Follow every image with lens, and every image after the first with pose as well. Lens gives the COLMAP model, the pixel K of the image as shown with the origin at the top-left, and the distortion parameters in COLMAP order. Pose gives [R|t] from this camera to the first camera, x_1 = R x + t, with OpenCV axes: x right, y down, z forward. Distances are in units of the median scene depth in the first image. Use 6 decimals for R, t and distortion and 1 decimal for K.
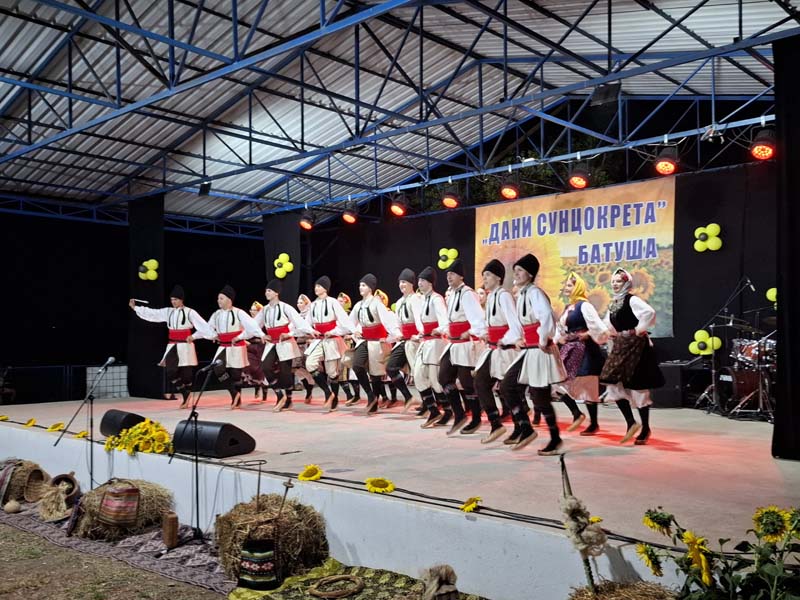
lens RADIAL K [[740.2, 0, 409.9], [0, 740.2, 316.1], [0, 0, 1]] dist [0.088195, -0.010211]
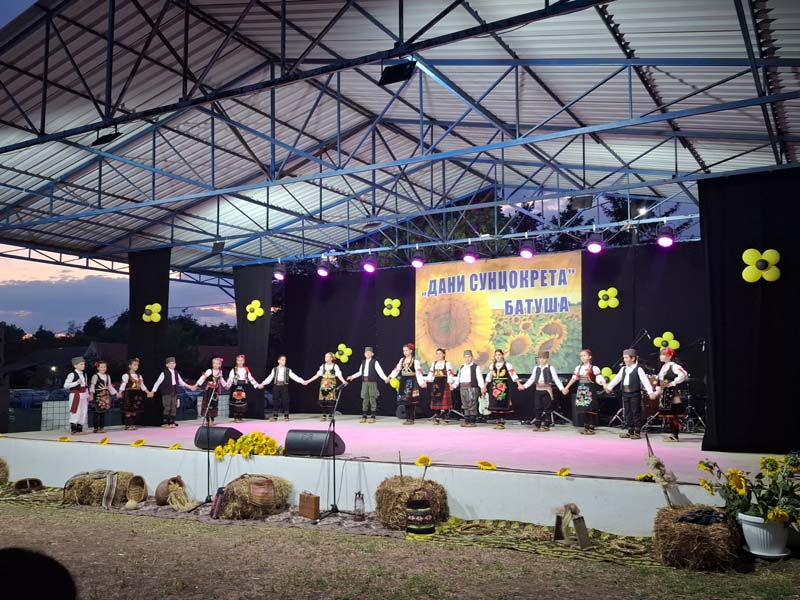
lens RADIAL K [[722.6, 0, 382.6], [0, 722.6, 297.7], [0, 0, 1]] dist [0.091256, -0.004894]
pose [[0.981465, 0.025074, 0.189996, -0.224849], [-0.009086, 0.996377, -0.084559, 0.007483], [-0.191428, 0.081265, 0.978137, -0.176430]]
